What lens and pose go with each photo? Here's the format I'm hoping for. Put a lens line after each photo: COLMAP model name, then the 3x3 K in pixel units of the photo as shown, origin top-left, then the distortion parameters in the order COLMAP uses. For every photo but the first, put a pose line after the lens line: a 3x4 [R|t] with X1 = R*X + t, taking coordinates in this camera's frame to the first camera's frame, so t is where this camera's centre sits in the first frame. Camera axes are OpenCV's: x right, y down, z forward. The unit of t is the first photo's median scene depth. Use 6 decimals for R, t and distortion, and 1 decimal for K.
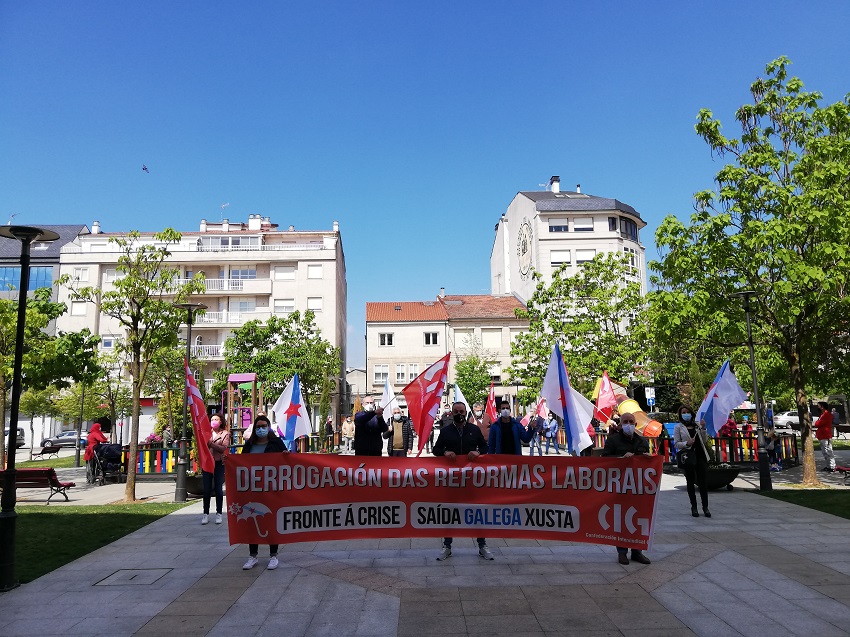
lens RADIAL K [[628.6, 0, 425.0], [0, 628.6, 318.5], [0, 0, 1]] dist [0.084620, -0.090869]
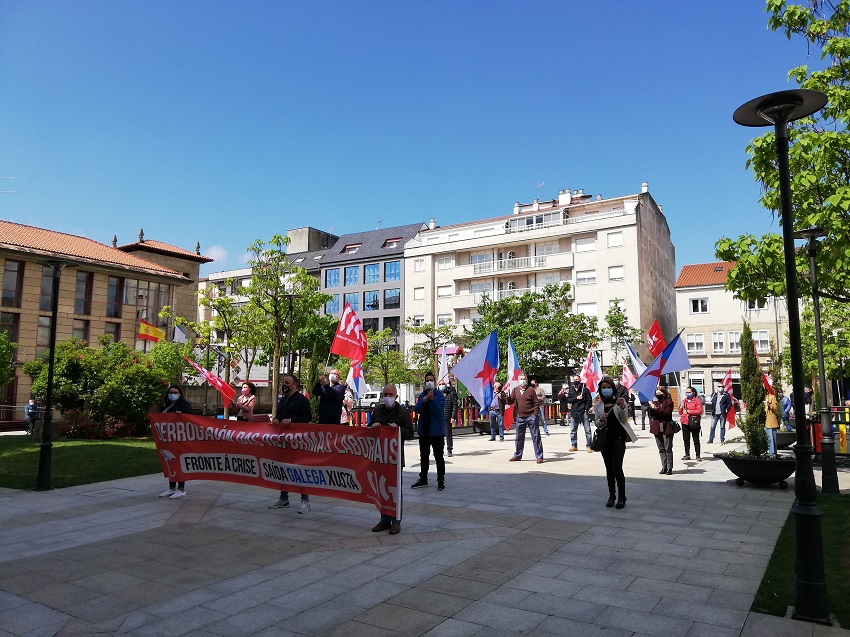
lens RADIAL K [[628.6, 0, 425.0], [0, 628.6, 318.5], [0, 0, 1]] dist [0.084620, -0.090869]
pose [[0.827951, -0.042955, -0.559153, 0.122774], [0.069258, 0.997261, 0.025942, 0.001105], [0.556507, -0.060204, 0.828659, 0.021594]]
